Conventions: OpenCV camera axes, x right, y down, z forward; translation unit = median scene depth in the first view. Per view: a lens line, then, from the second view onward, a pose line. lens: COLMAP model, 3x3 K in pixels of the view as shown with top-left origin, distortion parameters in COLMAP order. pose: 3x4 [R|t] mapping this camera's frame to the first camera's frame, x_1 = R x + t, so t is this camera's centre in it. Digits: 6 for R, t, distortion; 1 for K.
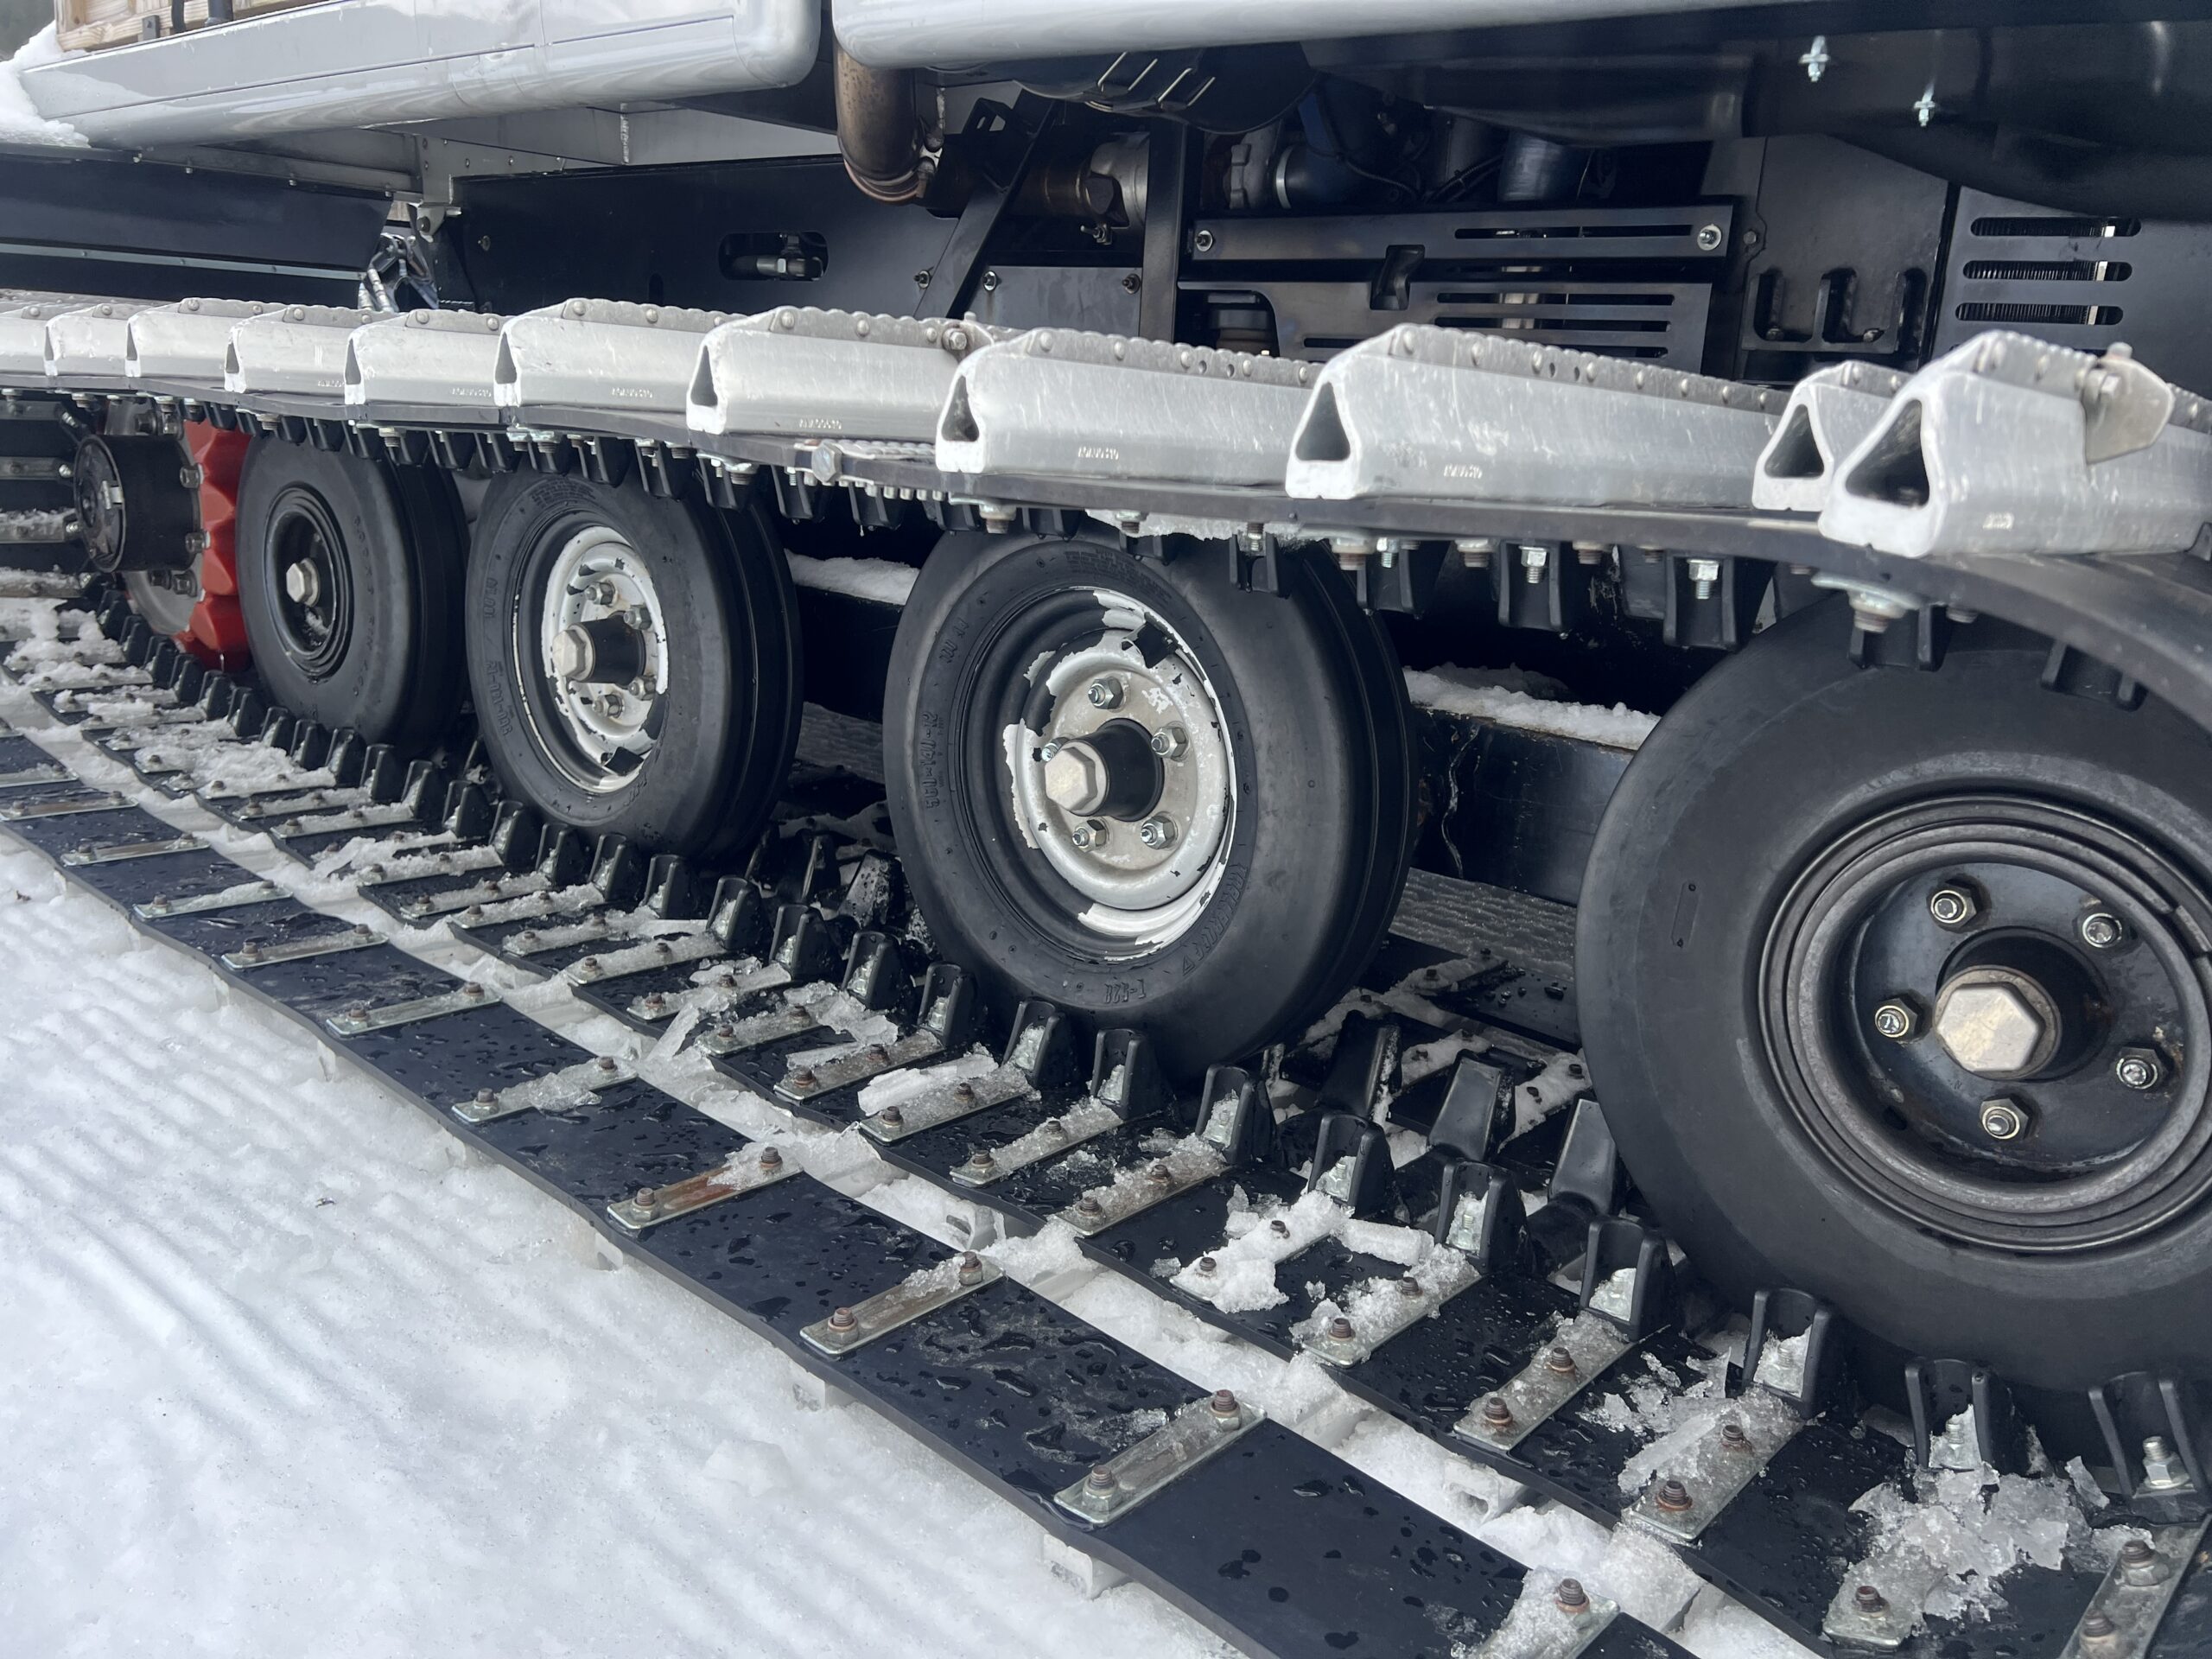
lens RADIAL K [[1705.7, 0, 1114.5], [0, 1705.7, 819.2], [0, 0, 1]] dist [0.036516, -0.034990]
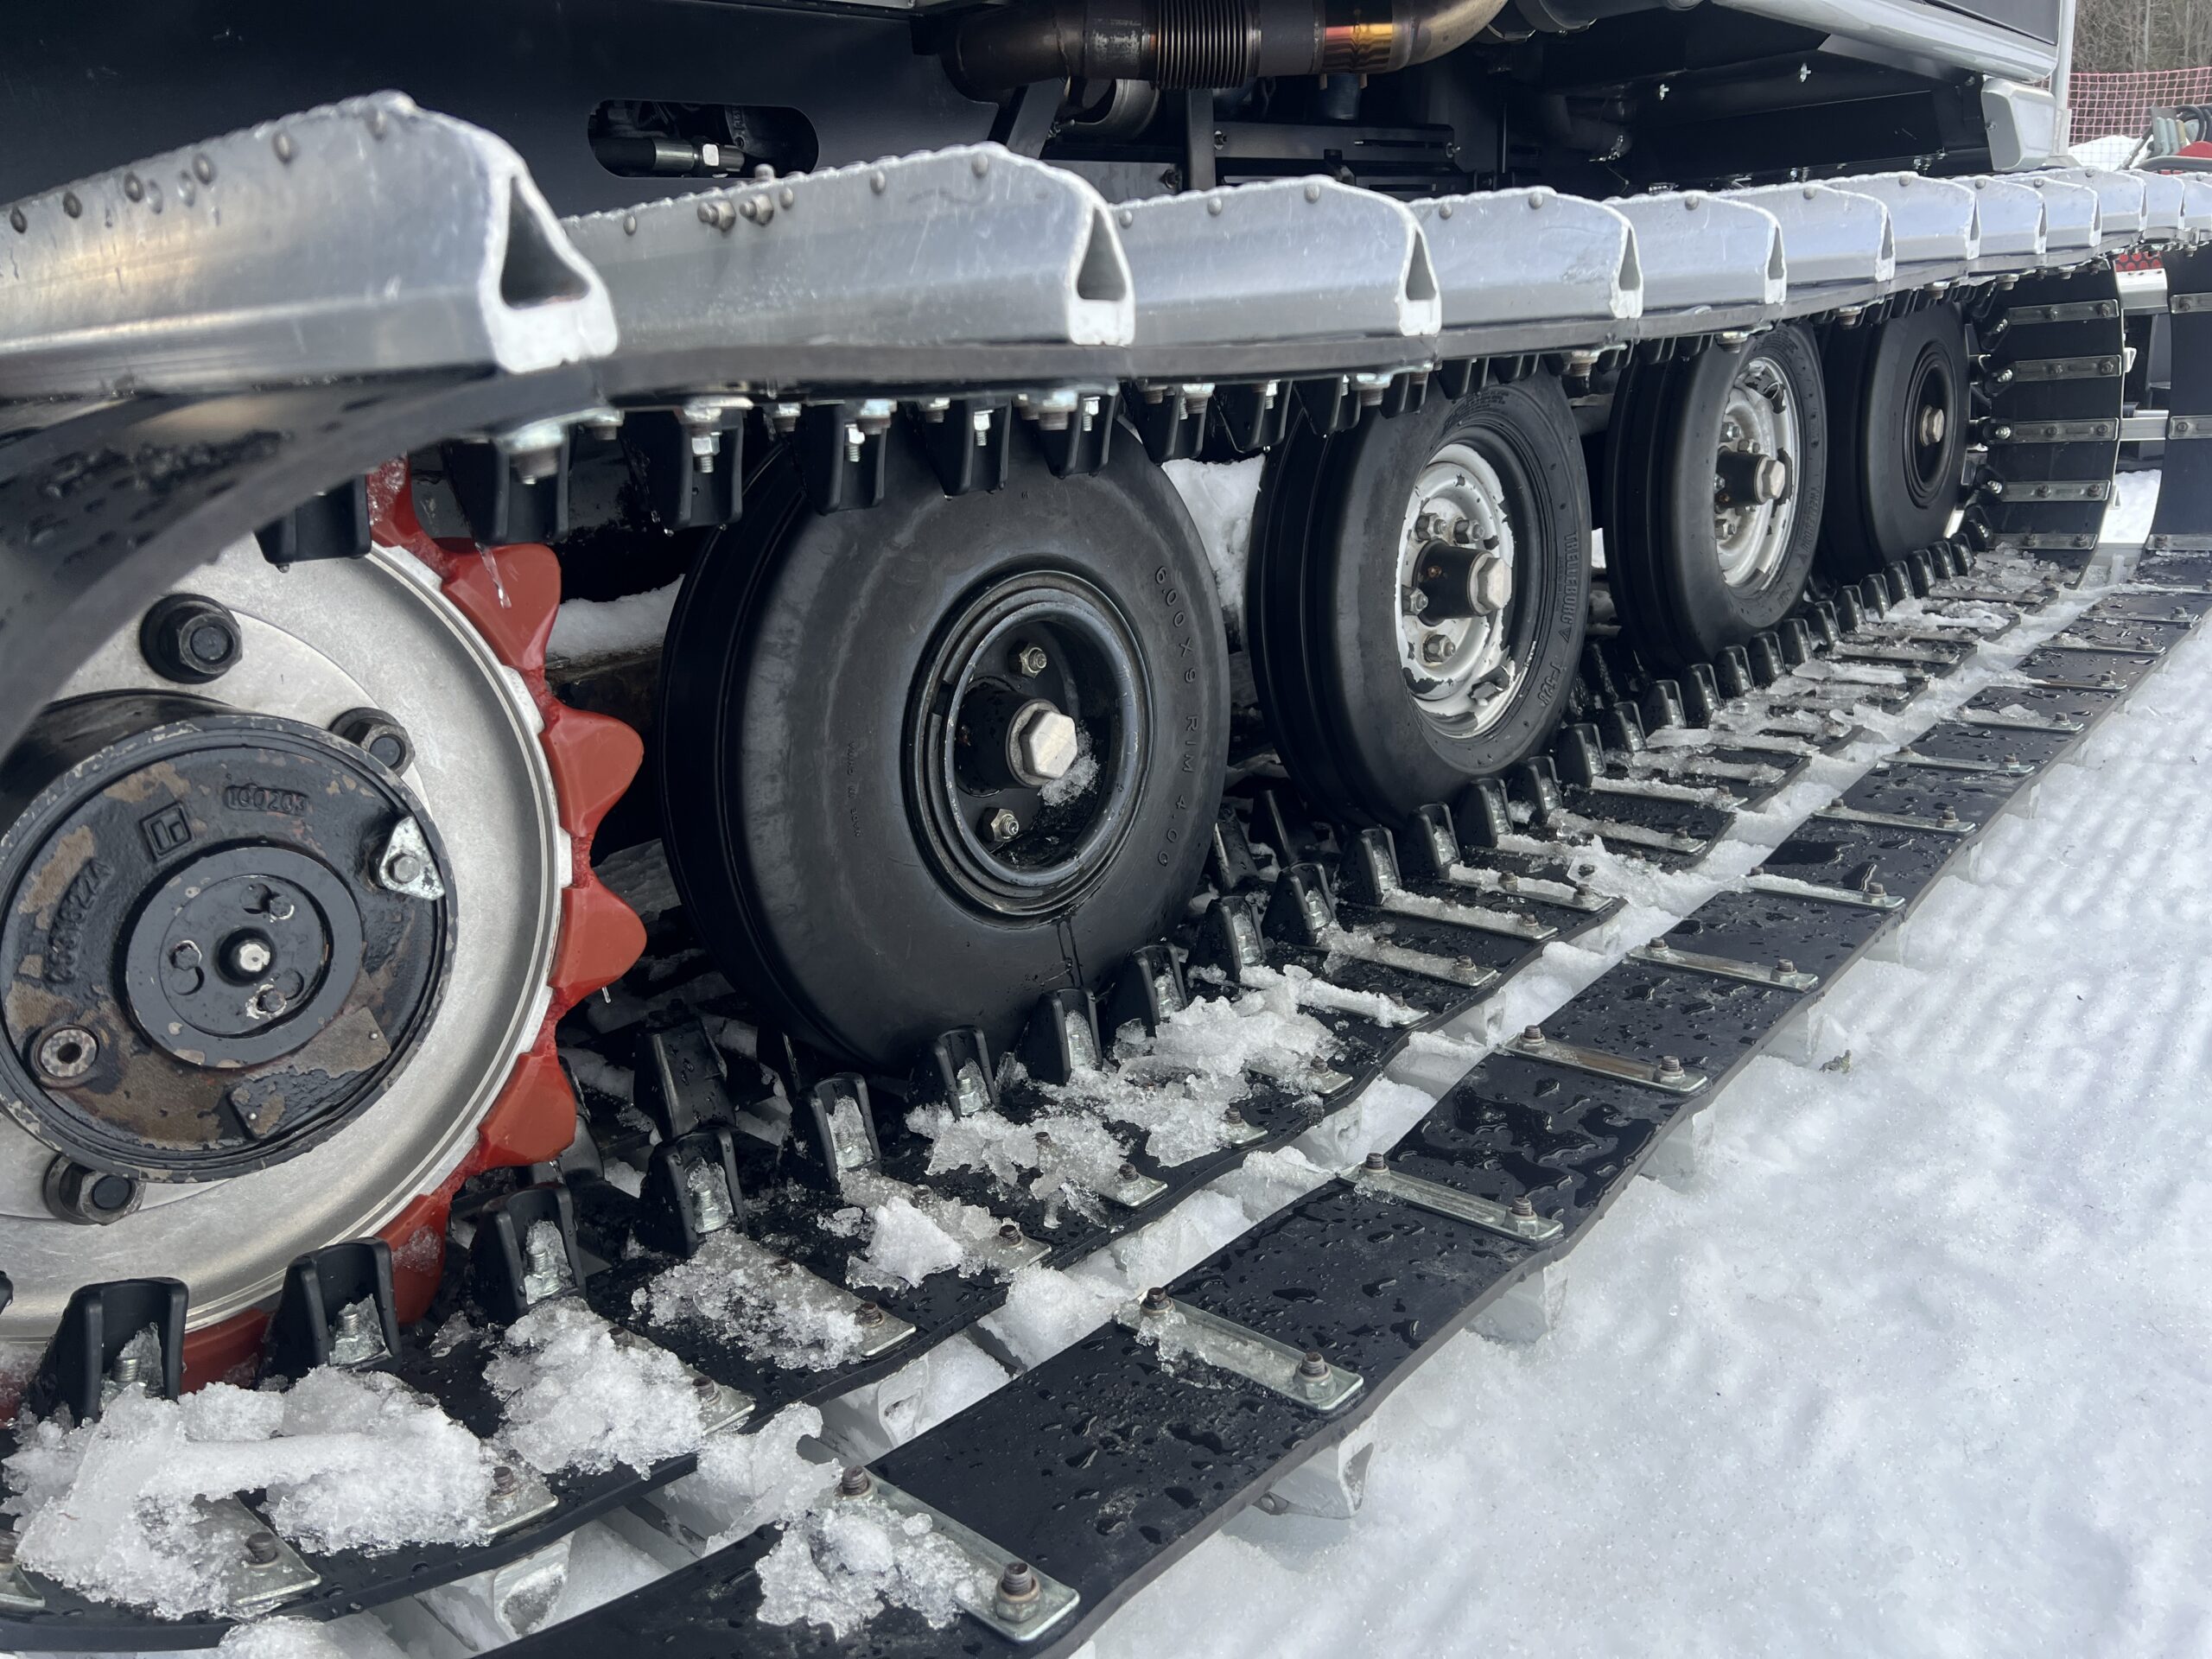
lens RADIAL K [[1705.7, 0, 1114.5], [0, 1705.7, 819.2], [0, 0, 1]] dist [0.036516, -0.034990]
pose [[-0.027276, -0.275909, 0.960797, -1.138869], [0.386821, 0.883362, 0.264654, -0.267466], [-0.921751, 0.378875, 0.082633, 1.134476]]
